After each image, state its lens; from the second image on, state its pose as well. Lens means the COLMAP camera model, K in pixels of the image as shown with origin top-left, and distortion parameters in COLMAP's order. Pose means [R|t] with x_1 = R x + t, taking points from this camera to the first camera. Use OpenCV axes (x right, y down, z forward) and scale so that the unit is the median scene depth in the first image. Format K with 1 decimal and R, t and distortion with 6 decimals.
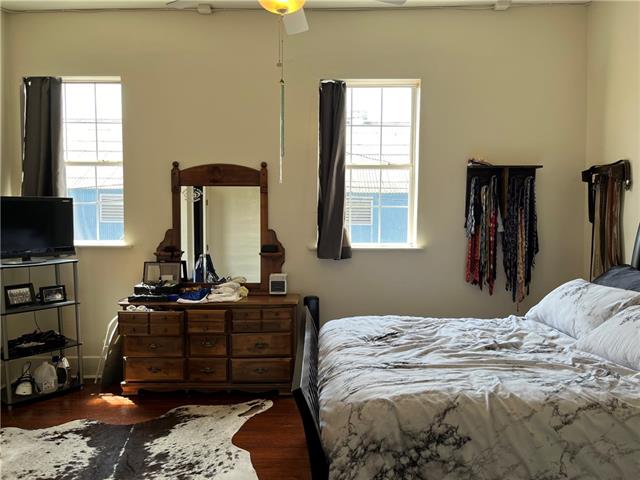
lens RADIAL K [[492.5, 0, 318.8], [0, 492.5, 240.5], [0, 0, 1]] dist [0.034386, -0.037582]
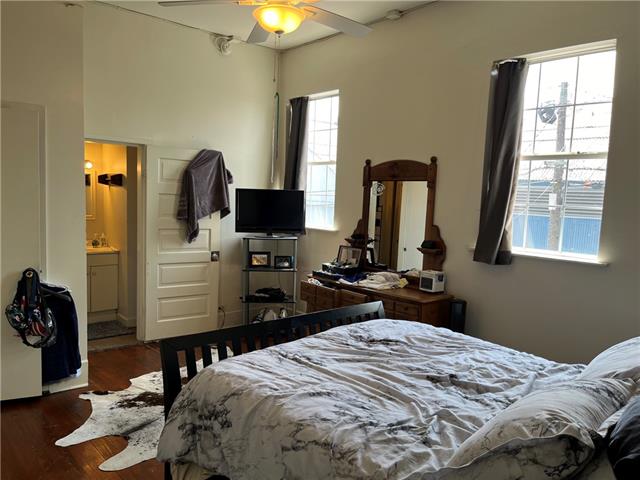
lens RADIAL K [[492.5, 0, 316.7], [0, 492.5, 242.1], [0, 0, 1]] dist [0.034386, -0.037582]
pose [[0.661406, 0.094246, -0.744083, 0.506825], [-0.075084, 0.995410, 0.059338, -0.031046], [0.746260, 0.016622, 0.665447, 0.177597]]
